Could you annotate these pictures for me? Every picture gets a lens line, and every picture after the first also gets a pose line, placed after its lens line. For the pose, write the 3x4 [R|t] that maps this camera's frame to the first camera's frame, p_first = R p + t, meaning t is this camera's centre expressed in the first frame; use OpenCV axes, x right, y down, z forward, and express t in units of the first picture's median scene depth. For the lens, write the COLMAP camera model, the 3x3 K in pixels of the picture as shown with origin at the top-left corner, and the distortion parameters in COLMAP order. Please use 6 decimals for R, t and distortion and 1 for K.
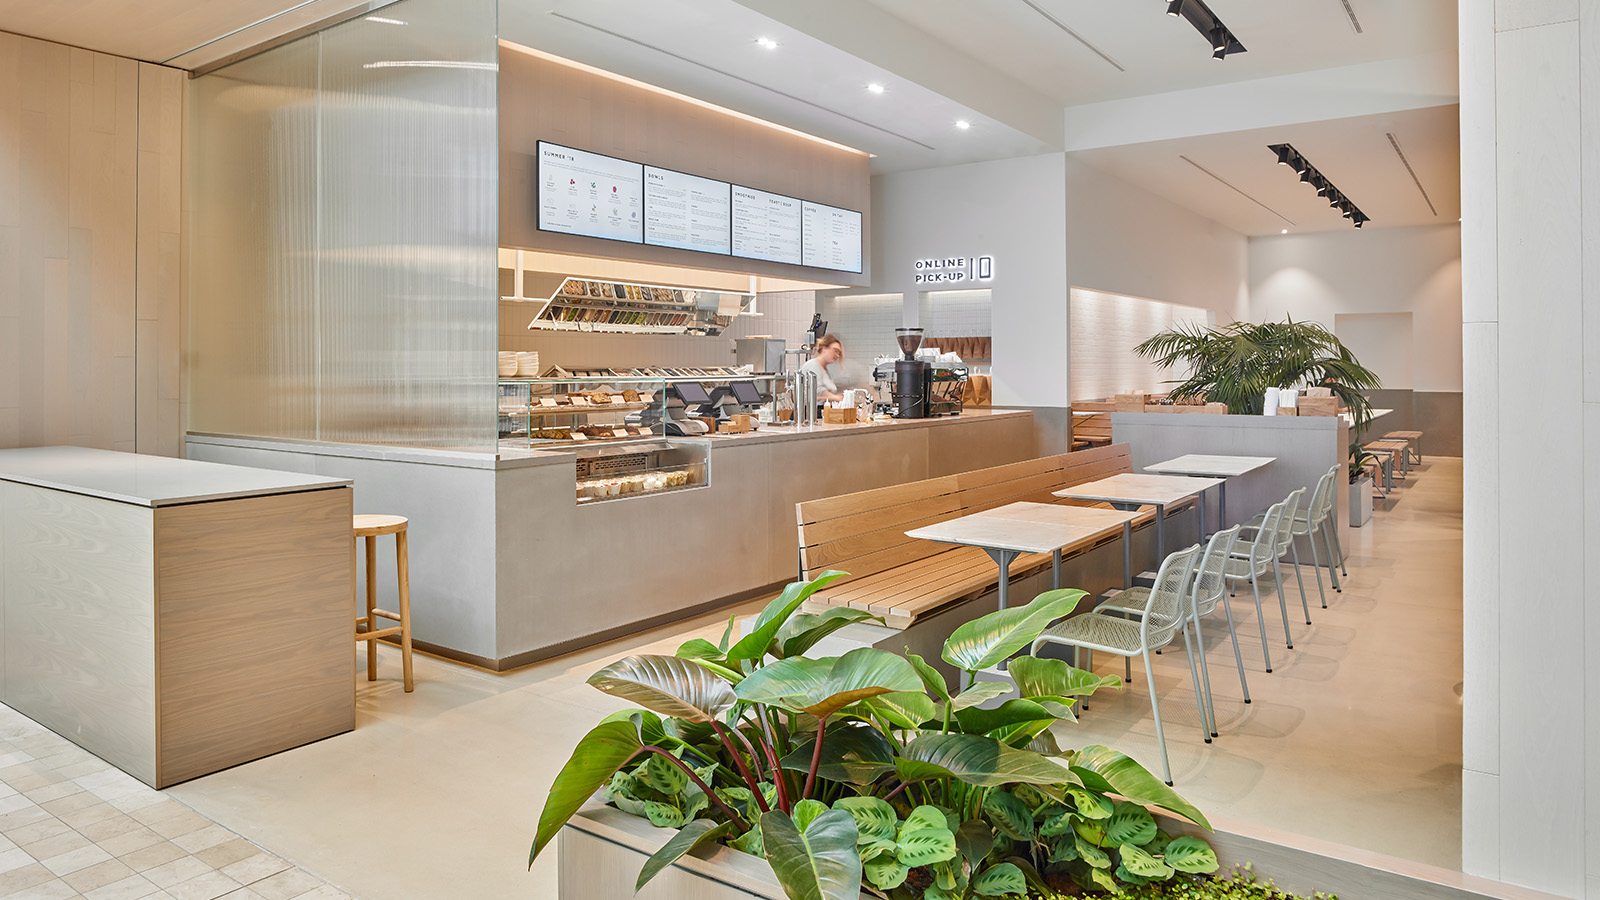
lens RADIAL K [[1011.5, 0, 752.7], [0, 1011.5, 368.9], [0, 0, 1]] dist [-0.003862, -0.000440]
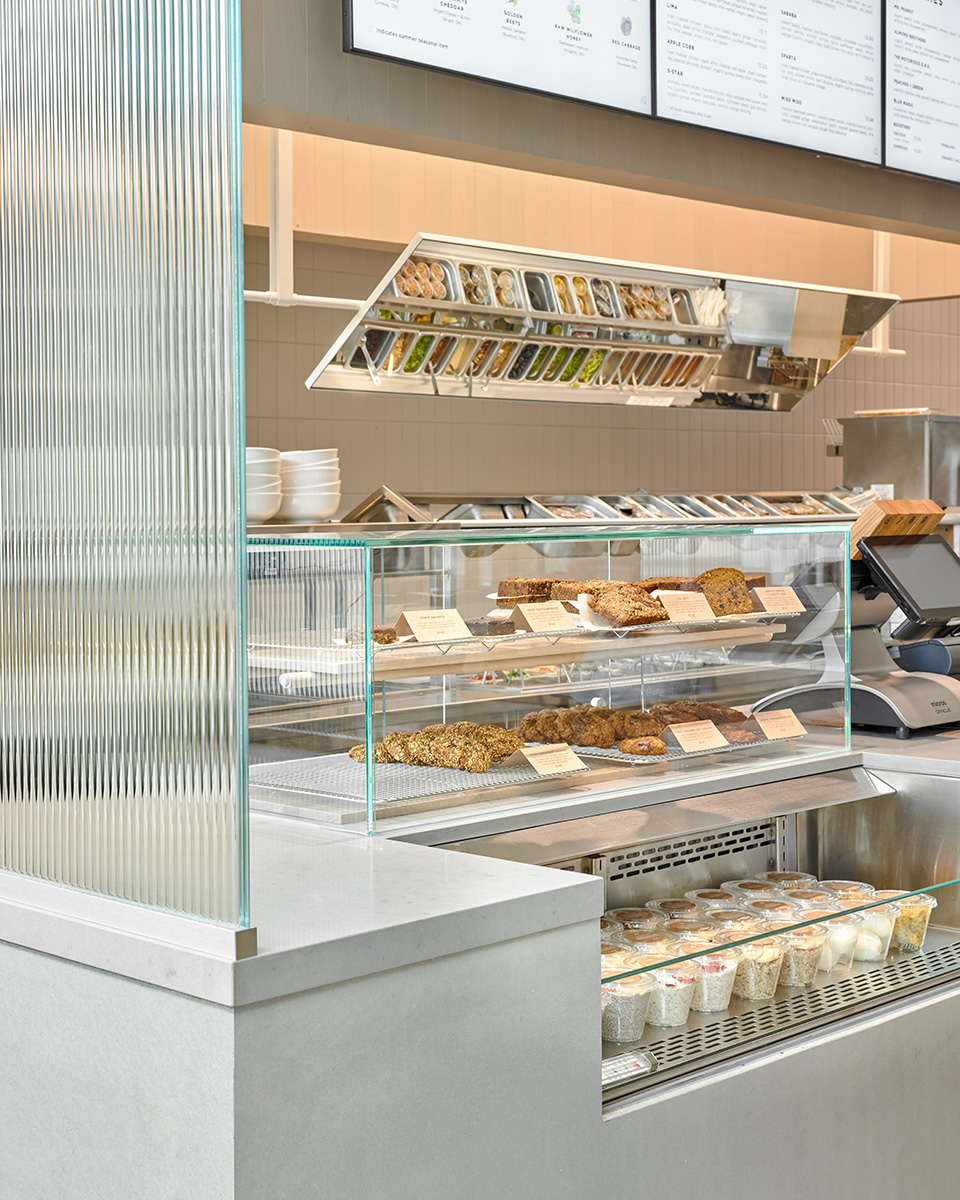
lens RADIAL K [[1895.3, 0, 480.0], [0, 1895.3, 600.0], [0, 0, 1]] dist [-0.034487, -0.082169]
pose [[0.993915, -0.001229, -0.110139, -0.083512], [0.006810, 0.998710, 0.050309, 0.002490], [0.109935, -0.050753, 0.992642, 0.322871]]
